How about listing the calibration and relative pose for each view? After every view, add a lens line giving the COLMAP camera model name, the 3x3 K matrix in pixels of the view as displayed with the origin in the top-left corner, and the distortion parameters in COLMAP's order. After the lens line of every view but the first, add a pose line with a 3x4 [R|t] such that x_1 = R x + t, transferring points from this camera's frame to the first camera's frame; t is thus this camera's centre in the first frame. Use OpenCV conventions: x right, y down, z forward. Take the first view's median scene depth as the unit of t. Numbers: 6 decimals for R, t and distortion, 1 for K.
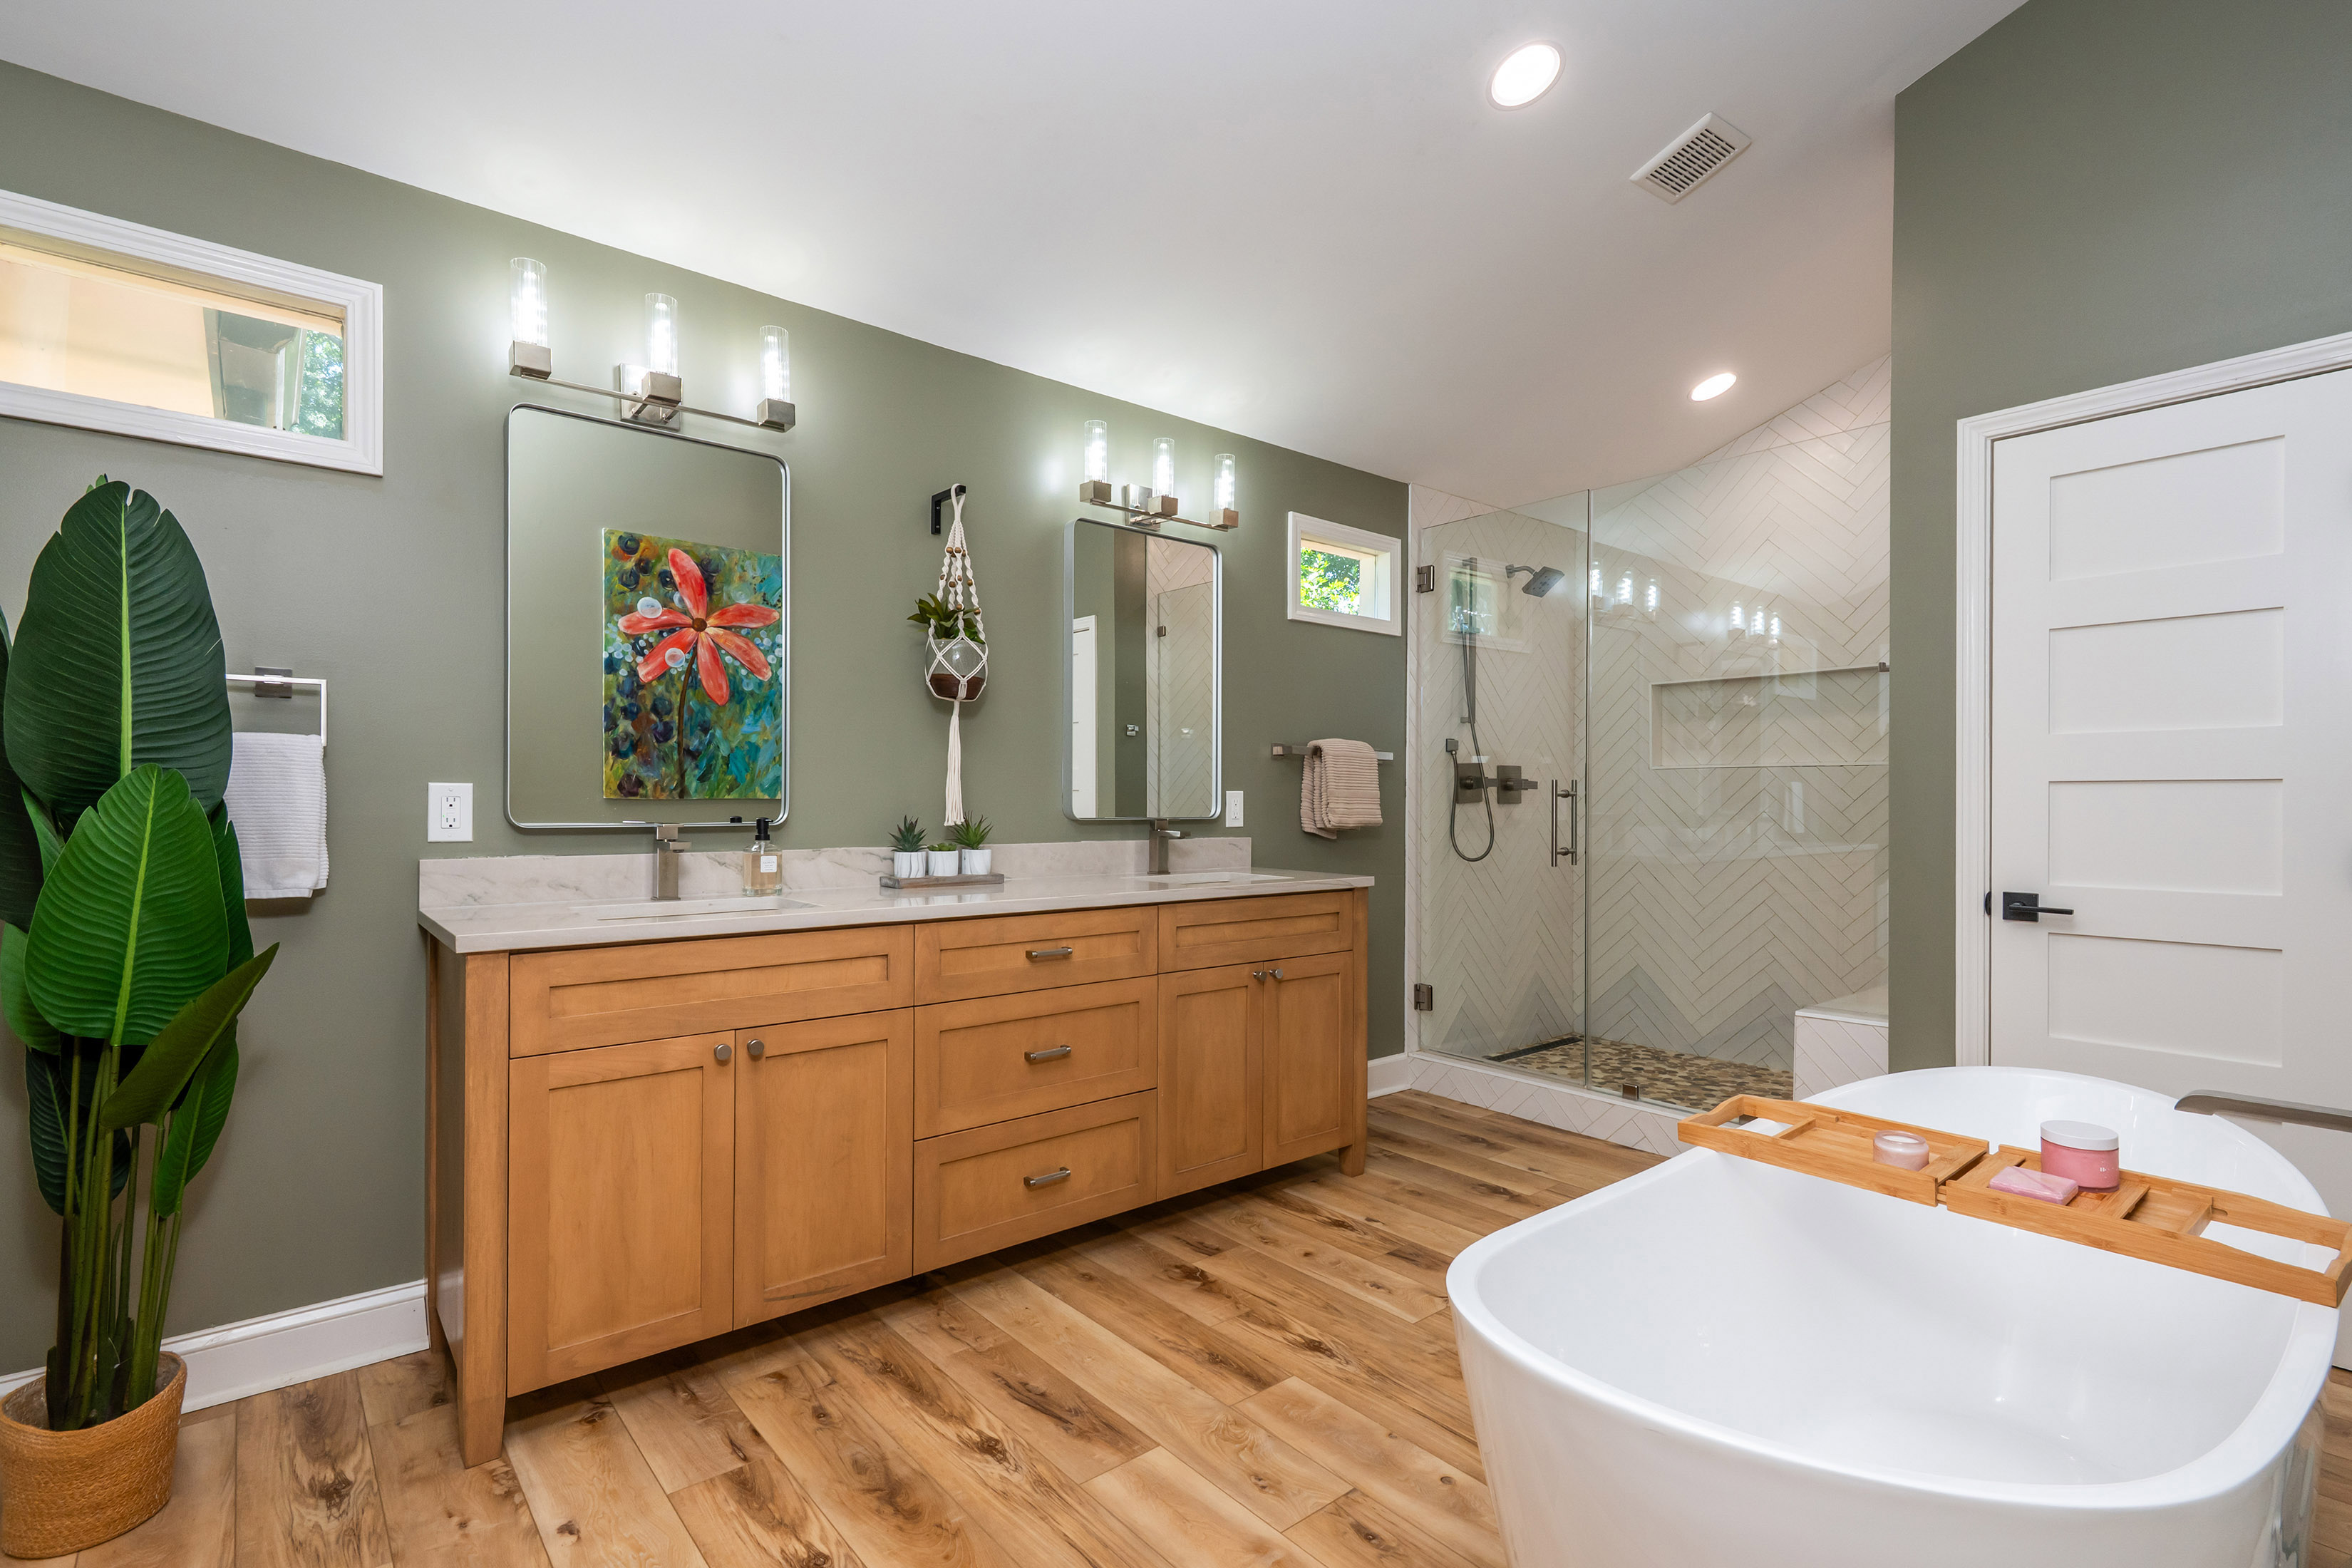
lens RADIAL K [[1126.3, 0, 1177.8], [0, 1126.3, 798.1], [0, 0, 1]] dist [0.010443, -0.000831]
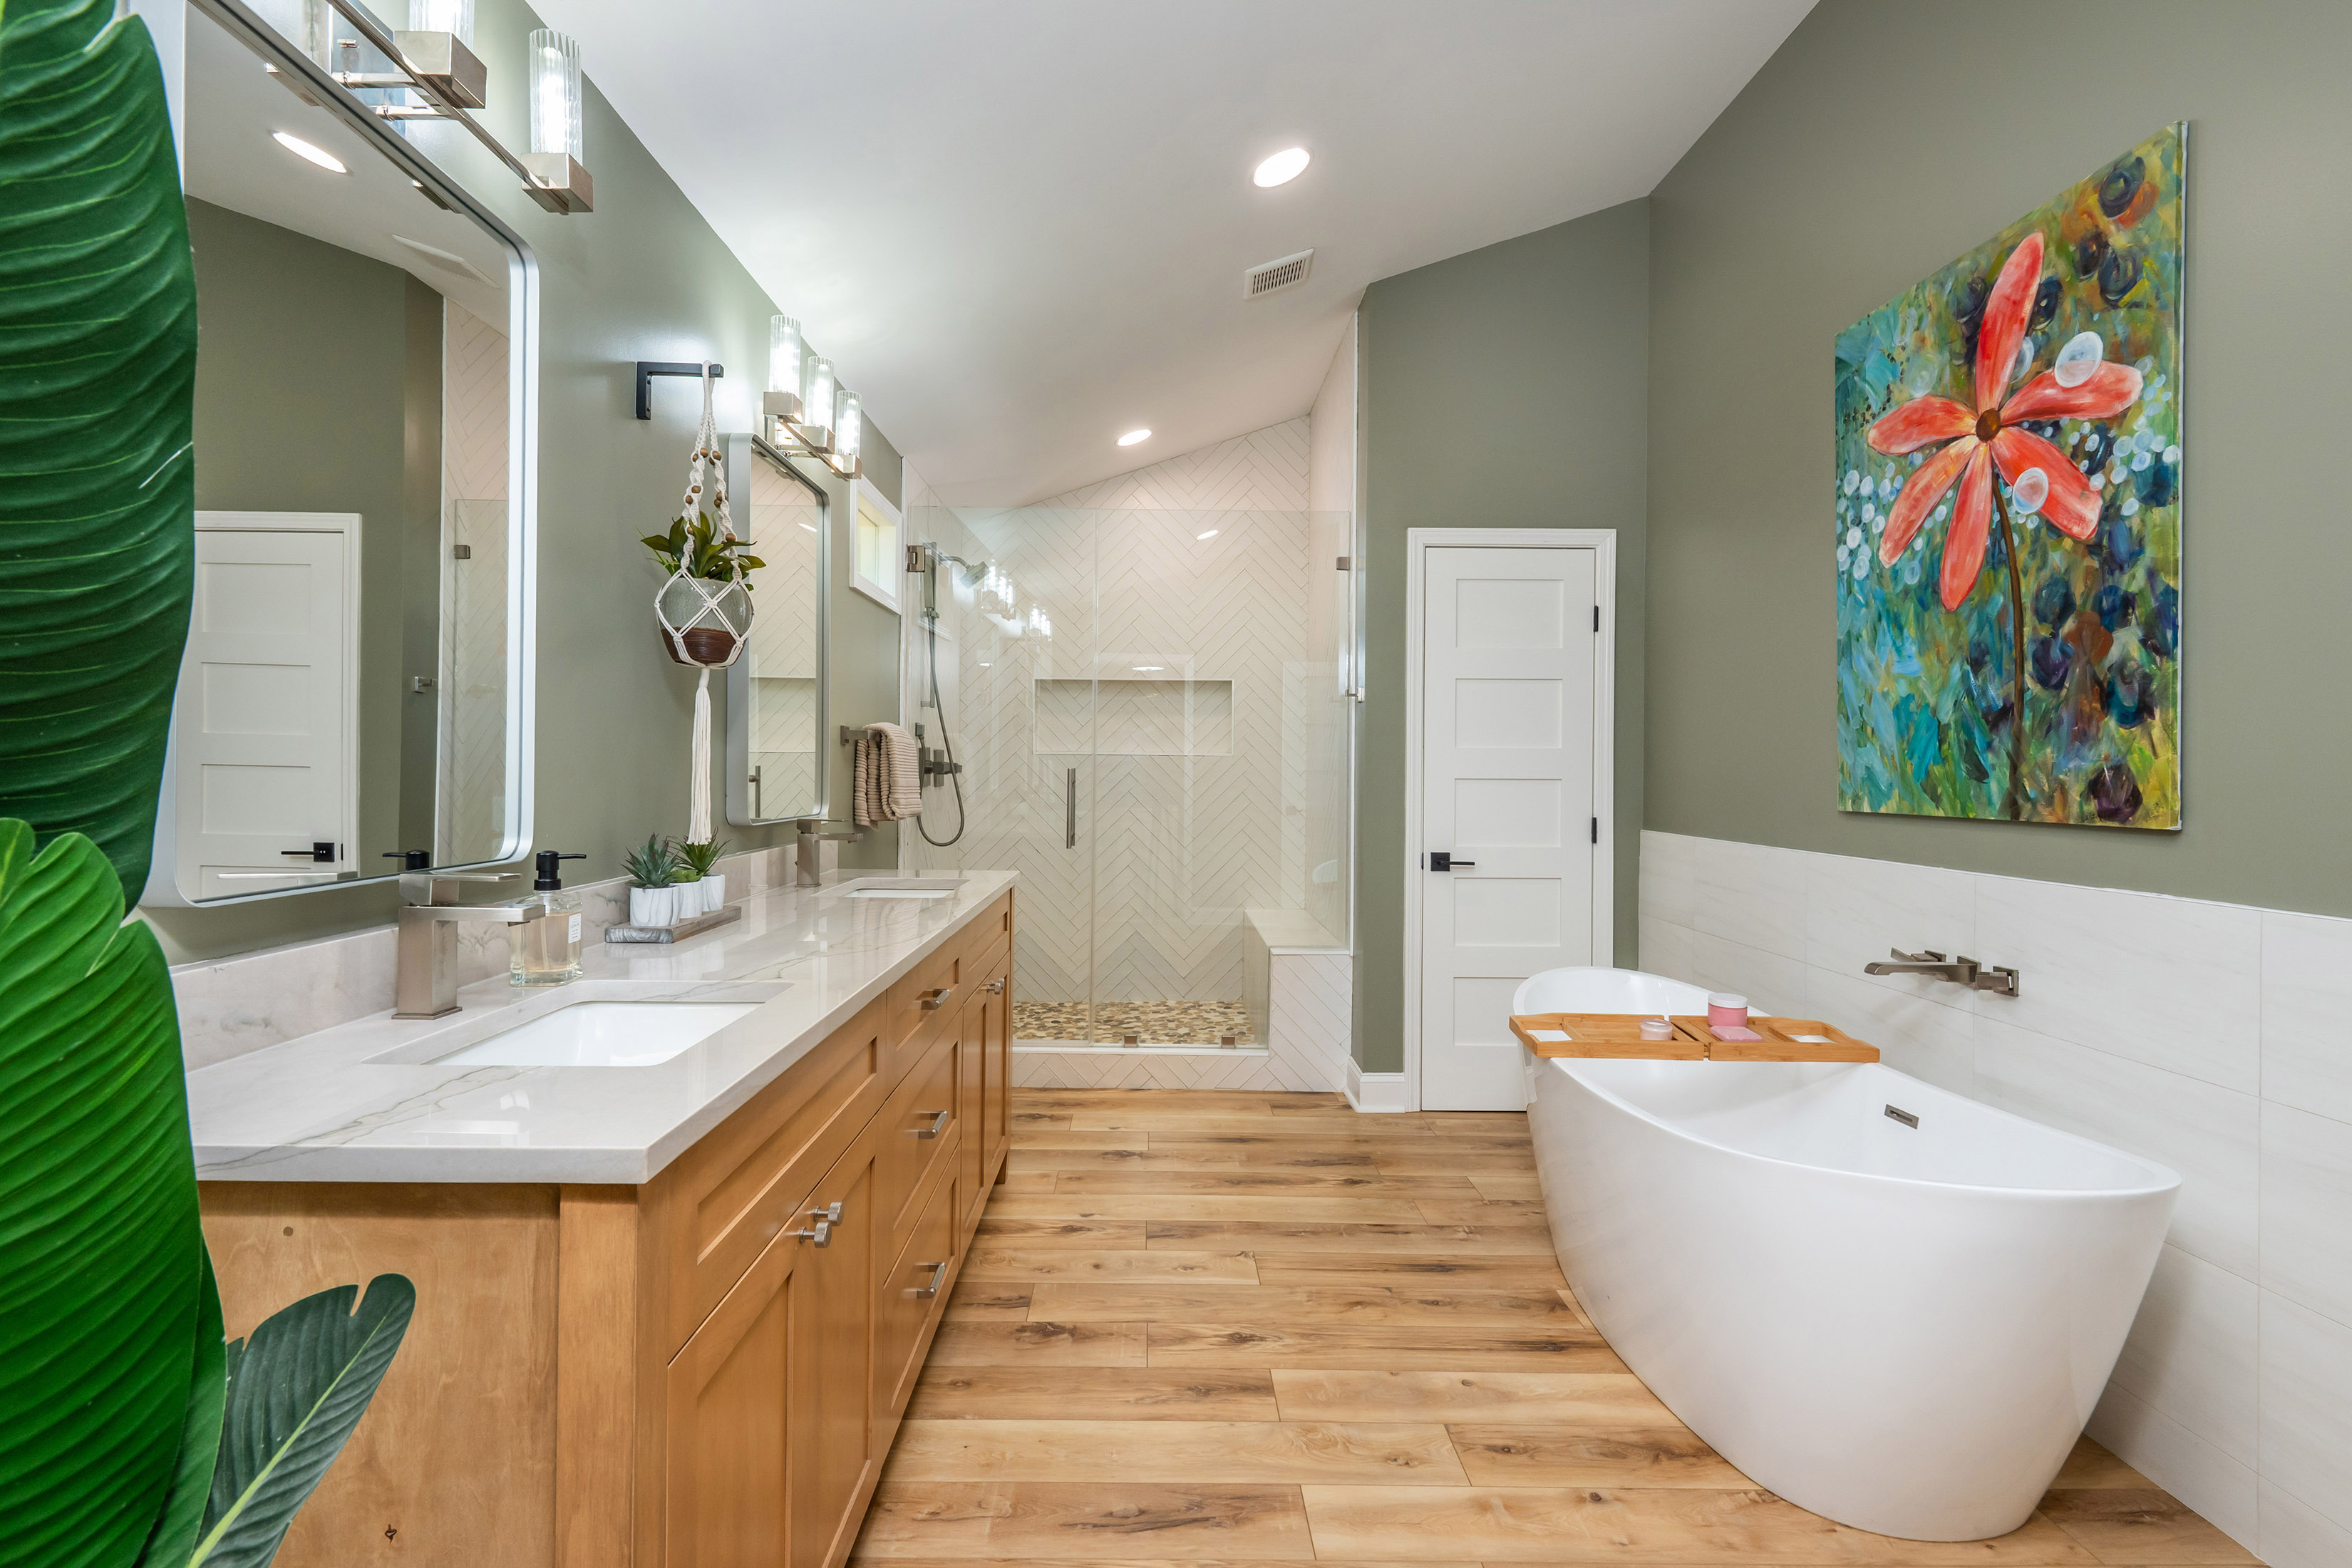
lens RADIAL K [[1100.2, 0, 1178.6], [0, 1100.2, 764.6], [0, 0, 1]] dist [0.011996, -0.000454]
pose [[0.616473, 0.004583, 0.787363, -0.608529], [-0.010444, 0.999943, 0.002356, -0.032350], [-0.787307, -0.009676, 0.616486, 0.371736]]
